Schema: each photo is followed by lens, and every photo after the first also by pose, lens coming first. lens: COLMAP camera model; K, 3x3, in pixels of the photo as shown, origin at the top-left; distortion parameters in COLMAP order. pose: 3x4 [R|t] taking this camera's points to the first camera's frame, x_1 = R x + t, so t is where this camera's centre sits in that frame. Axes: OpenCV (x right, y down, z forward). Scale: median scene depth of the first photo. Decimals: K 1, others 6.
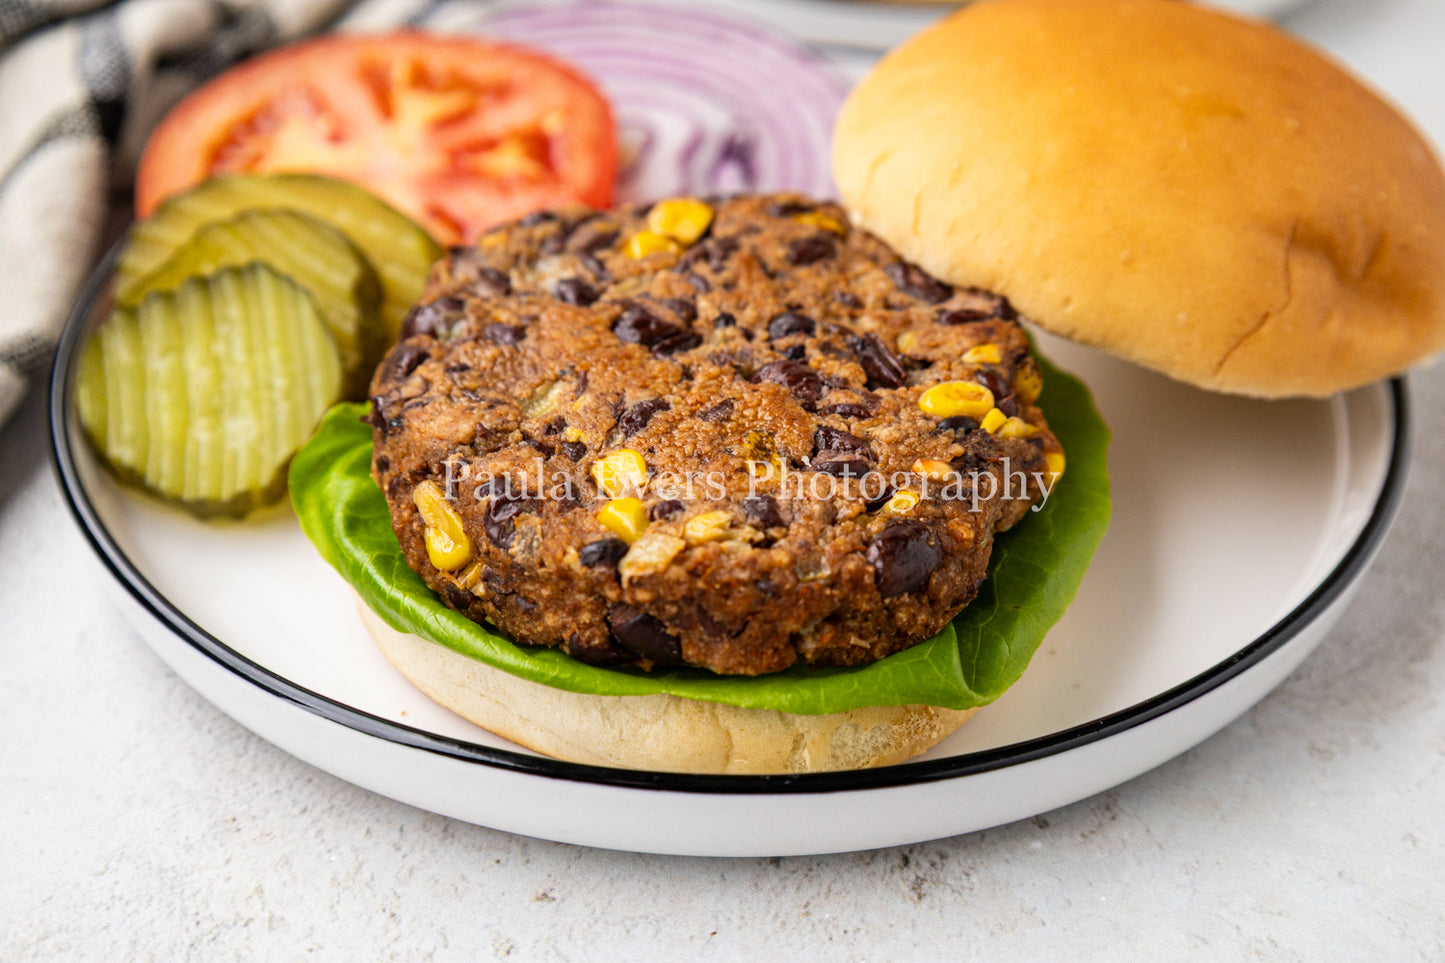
lens RADIAL K [[2250.1, 0, 727.2], [0, 2250.1, 480.4], [0, 0, 1]] dist [0.093147, 0.000000]
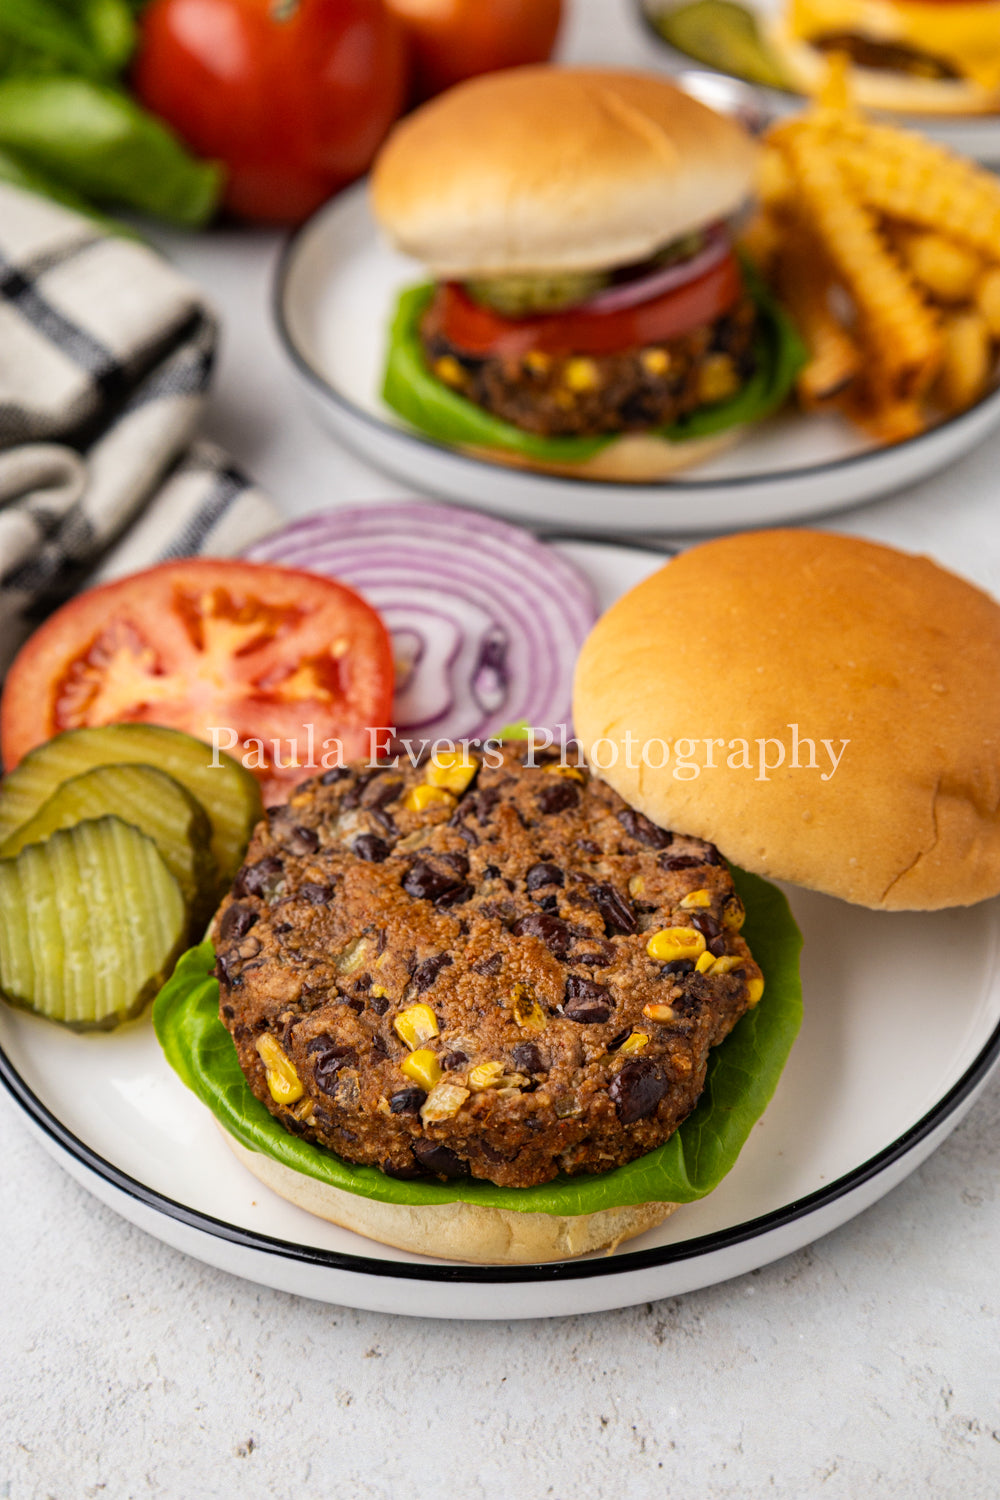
lens RADIAL K [[2373.8, 0, 510.2], [0, 2373.8, 747.6], [0, 0, 1]] dist [0.099741, 0.000000]
pose [[0.999063, -0.042904, 0.005712, 0.005275], [0.042437, 0.996934, 0.065733, -0.252240], [-0.008515, -0.065429, 0.997821, -0.353411]]
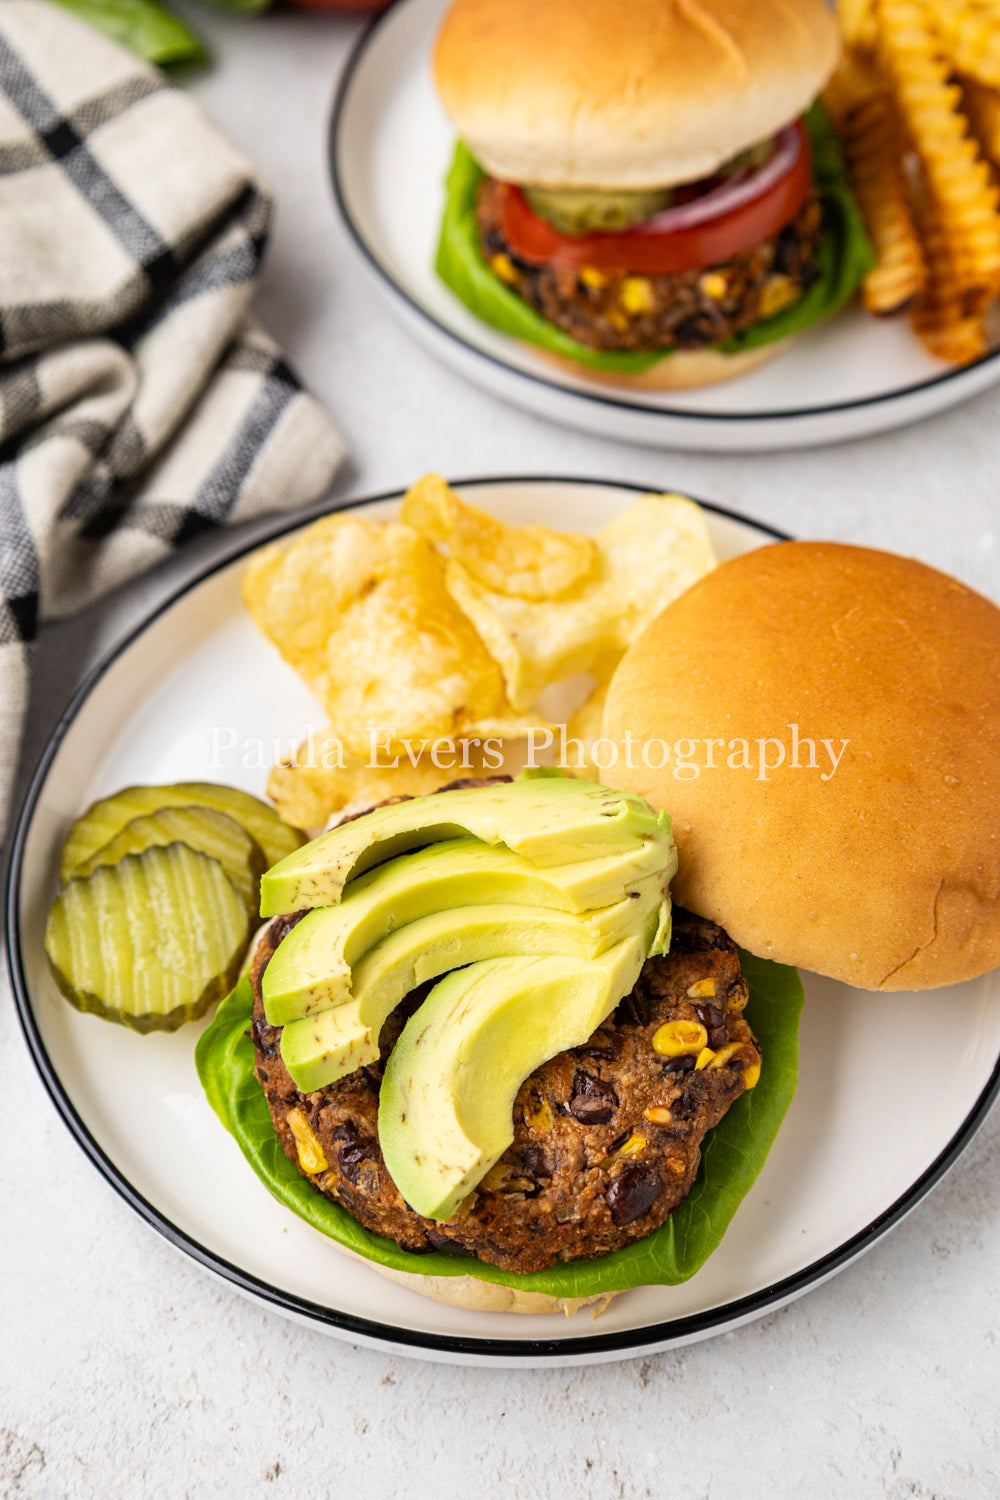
lens RADIAL K [[2373.8, 0, 506.8], [0, 2373.8, 765.6], [0, 0, 1]] dist [0.099741, 0.000000]
pose [[0.999389, 0.000348, -0.034948, 0.050090], [0.011338, 0.942638, 0.333623, -0.709587], [0.033059, -0.333815, 0.942059, -0.321832]]
